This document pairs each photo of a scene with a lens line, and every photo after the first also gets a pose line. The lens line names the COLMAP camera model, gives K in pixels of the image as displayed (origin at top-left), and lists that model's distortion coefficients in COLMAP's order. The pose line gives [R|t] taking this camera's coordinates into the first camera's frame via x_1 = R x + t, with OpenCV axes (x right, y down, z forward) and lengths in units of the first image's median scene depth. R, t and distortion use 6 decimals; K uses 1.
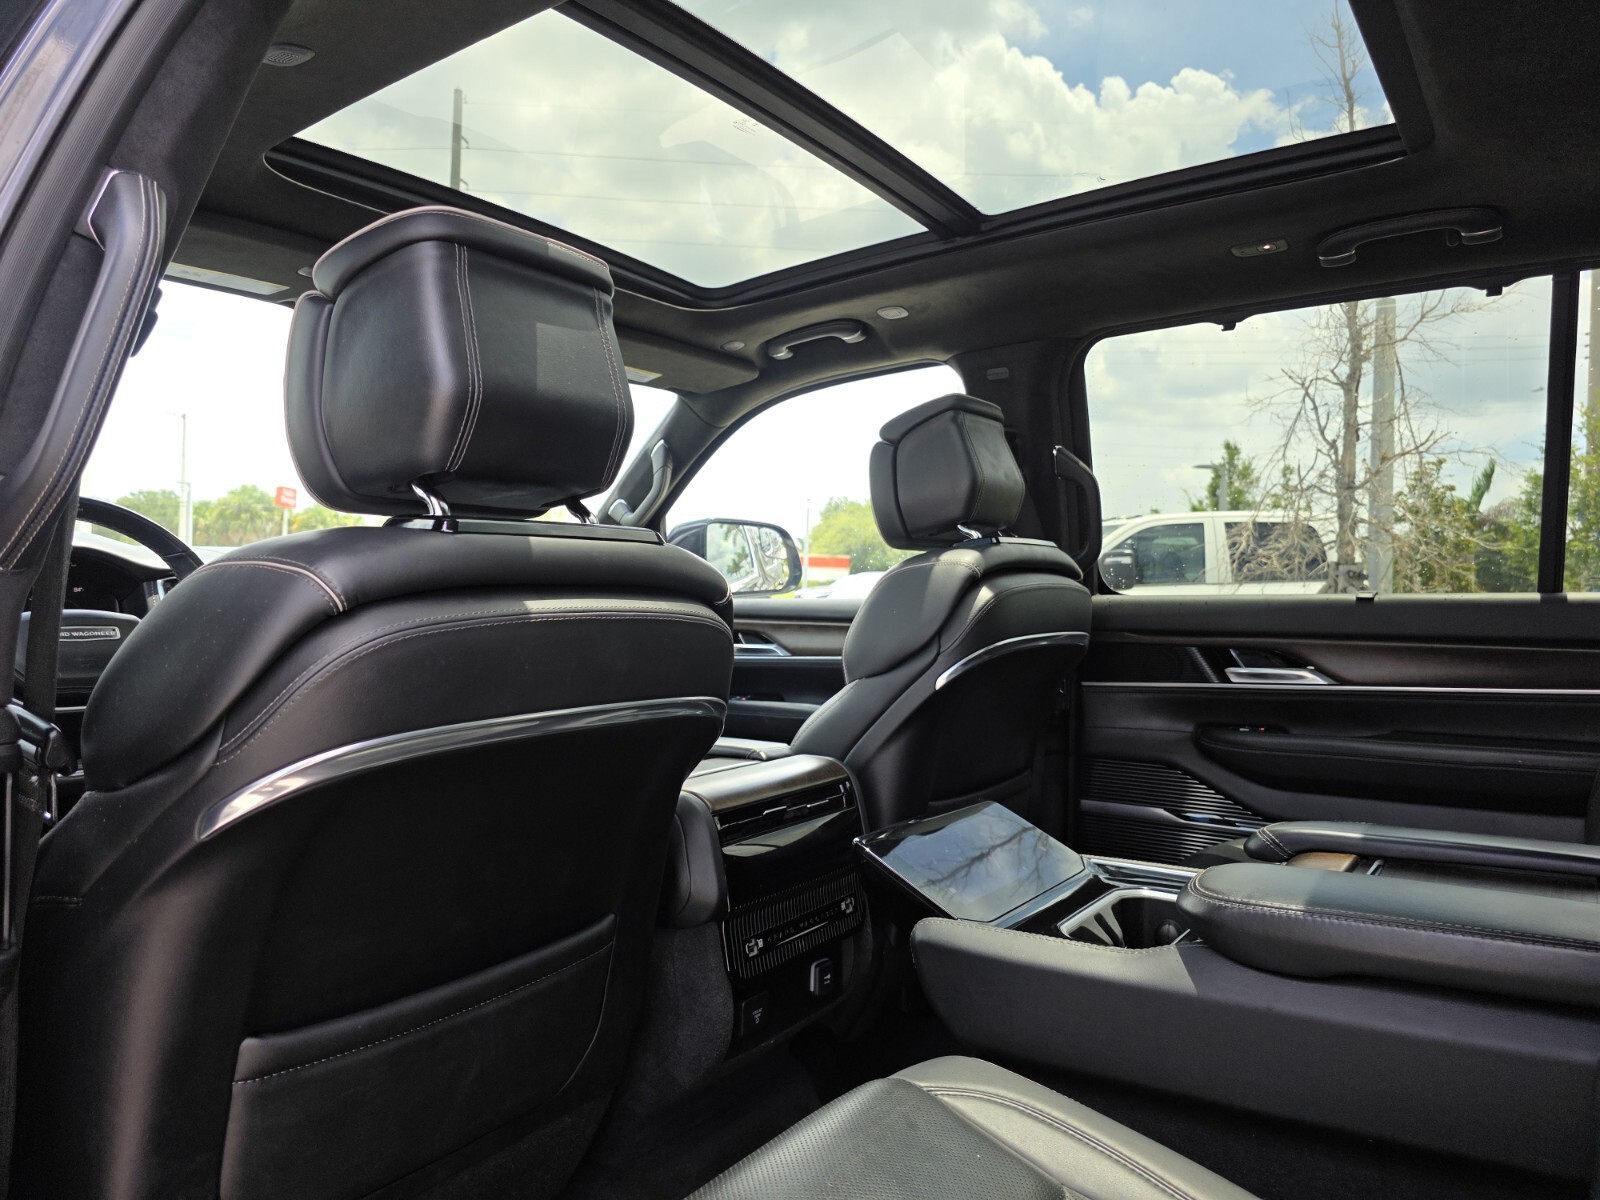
lens RADIAL K [[1094.0, 0, 774.1], [0, 1094.0, 571.8], [0, 0, 1]] dist [0.038161, -0.027165]
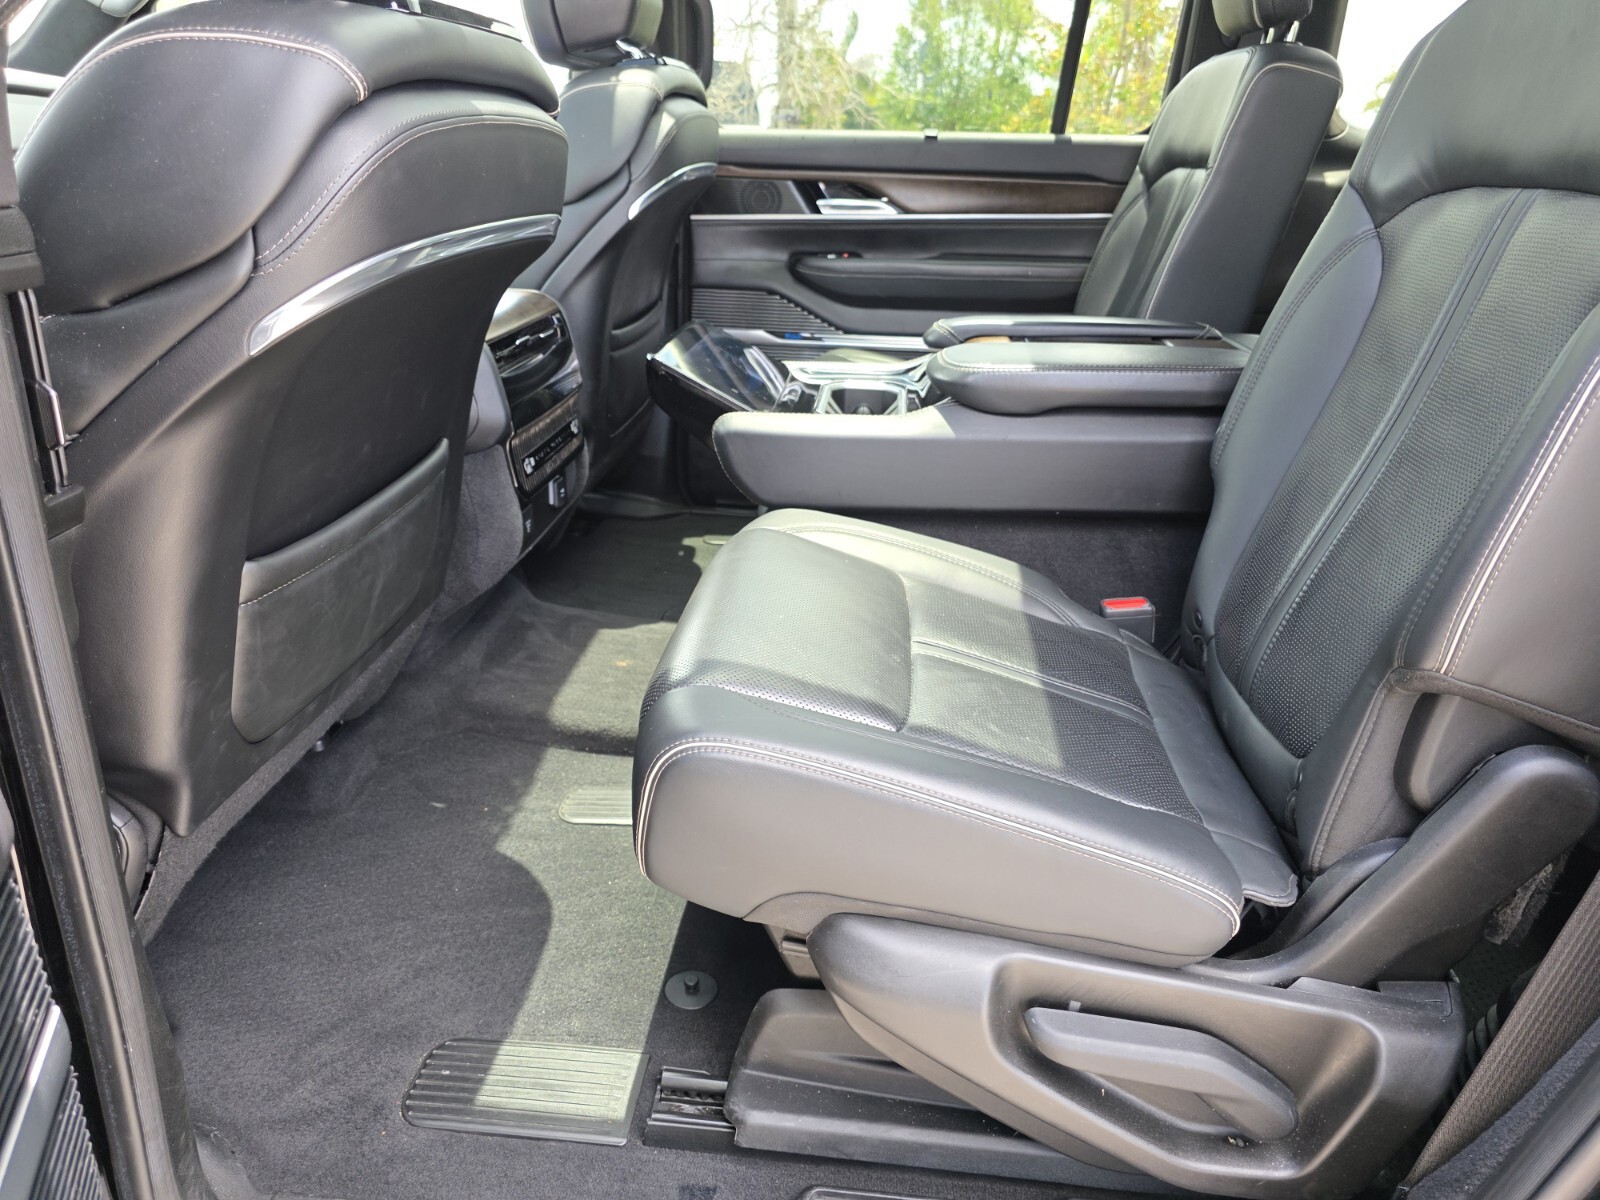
lens RADIAL K [[1096.1, 0, 801.3], [0, 1096.1, 595.8], [0, 0, 1]] dist [0.040749, -0.045605]
pose [[0.859683, -0.172187, 0.480933, -0.220261], [-0.037365, 0.917760, 0.395375, 0.013285], [-0.509459, -0.357867, 0.782549, -0.024454]]
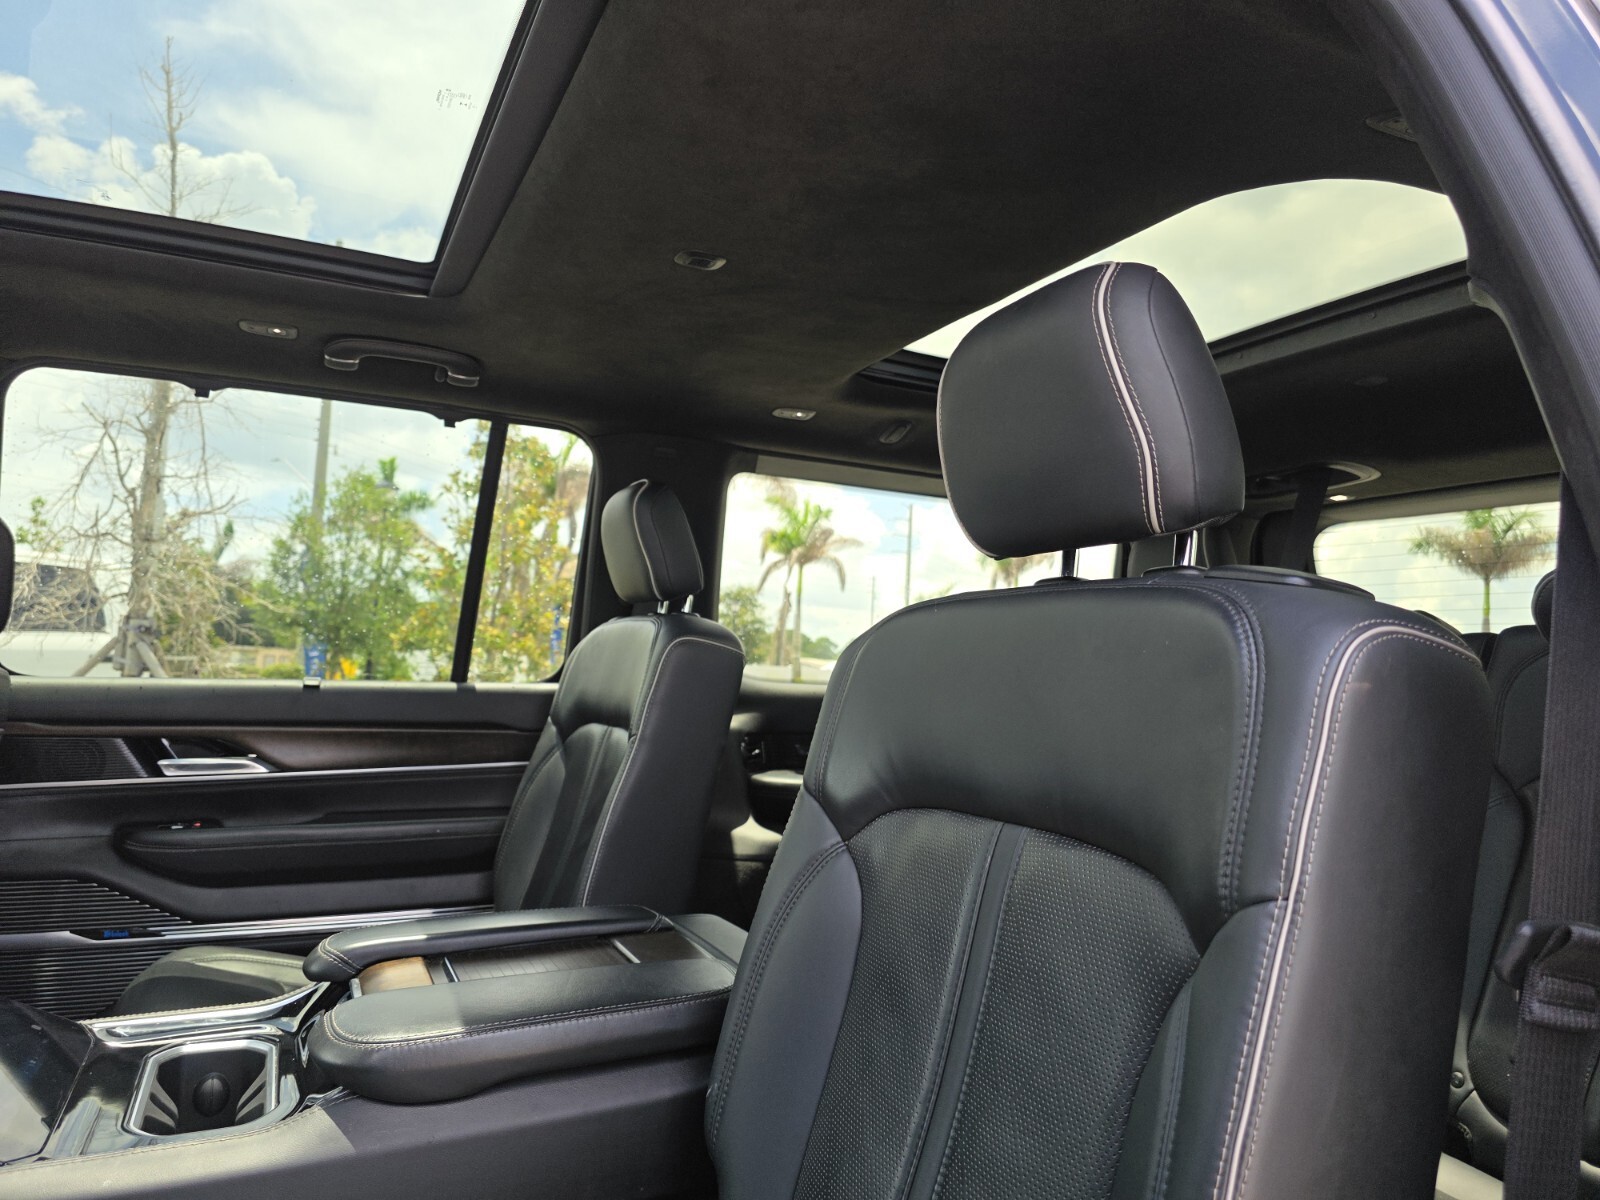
lens RADIAL K [[1089.9, 0, 787.1], [0, 1089.9, 601.3], [0, 0, 1]] dist [0.060032, -0.074282]
pose [[0.497094, 0.062643, 0.865433, -0.127808], [-0.050086, 0.997799, -0.043455, -0.030163], [-0.866250, -0.021745, 0.499137, 0.099805]]
